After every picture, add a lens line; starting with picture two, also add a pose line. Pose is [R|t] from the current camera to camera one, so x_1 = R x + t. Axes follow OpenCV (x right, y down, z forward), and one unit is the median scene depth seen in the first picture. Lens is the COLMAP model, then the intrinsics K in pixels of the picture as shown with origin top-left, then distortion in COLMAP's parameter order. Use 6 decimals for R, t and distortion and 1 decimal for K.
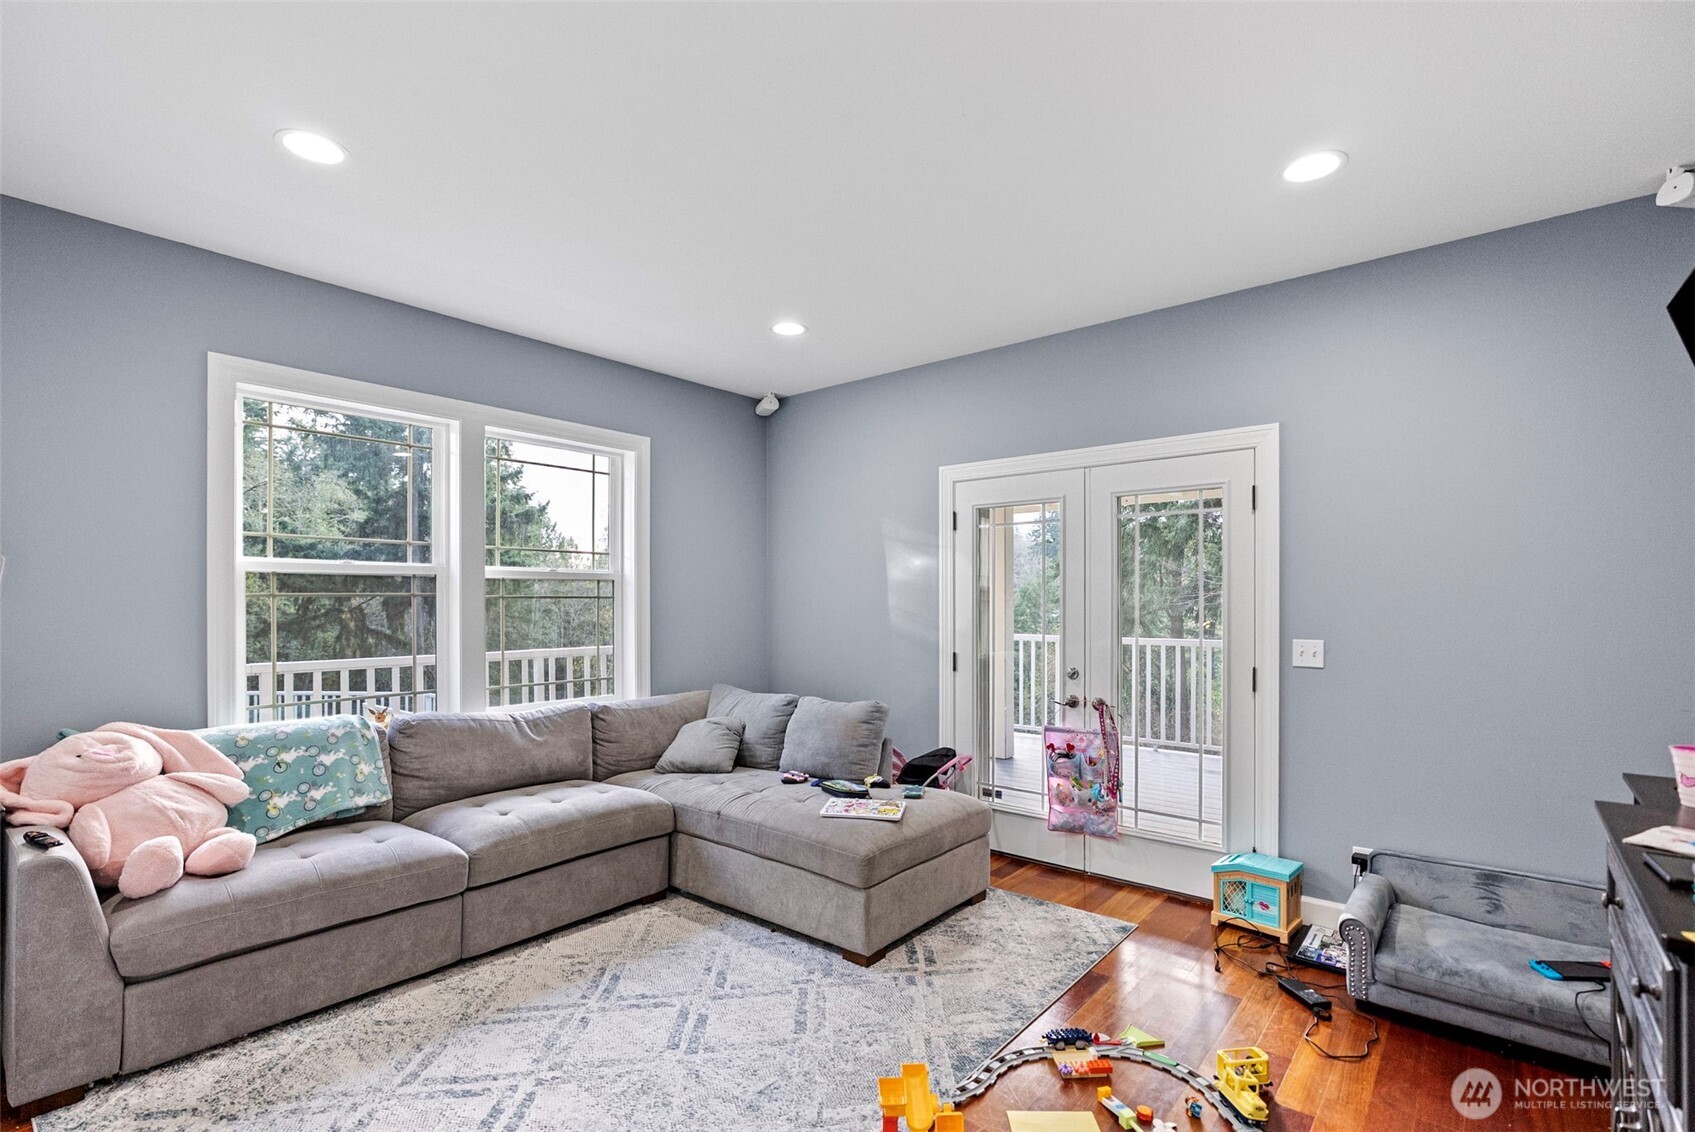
lens RADIAL K [[787.2, 0, 853.2], [0, 787.2, 607.6], [0, 0, 1]] dist [-0.002367, -0.000087]
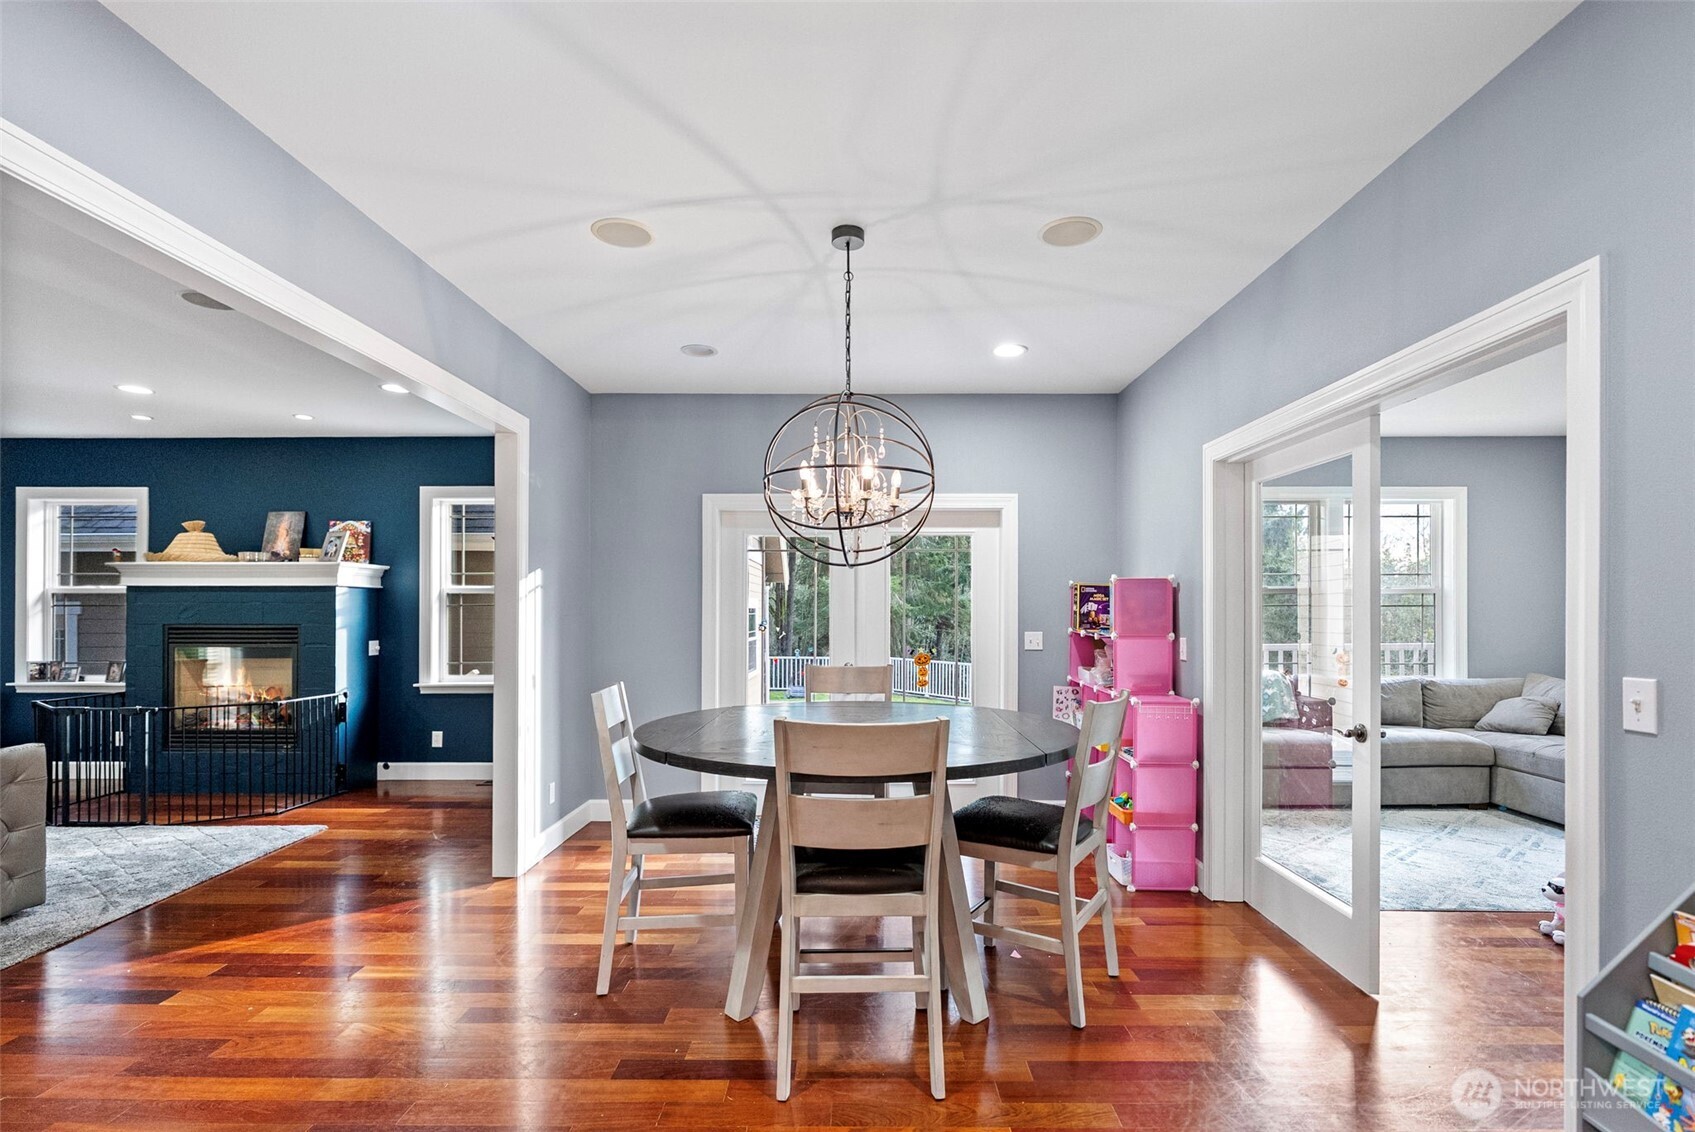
lens RADIAL K [[787.2, 0, 853.2], [0, 787.2, 607.6], [0, 0, 1]] dist [-0.002367, -0.000087]
pose [[0.635245, -0.001891, -0.772308, 0.134575], [-0.001137, 0.999994, -0.003384, -0.004063], [0.772310, 0.003027, 0.635239, -0.791014]]
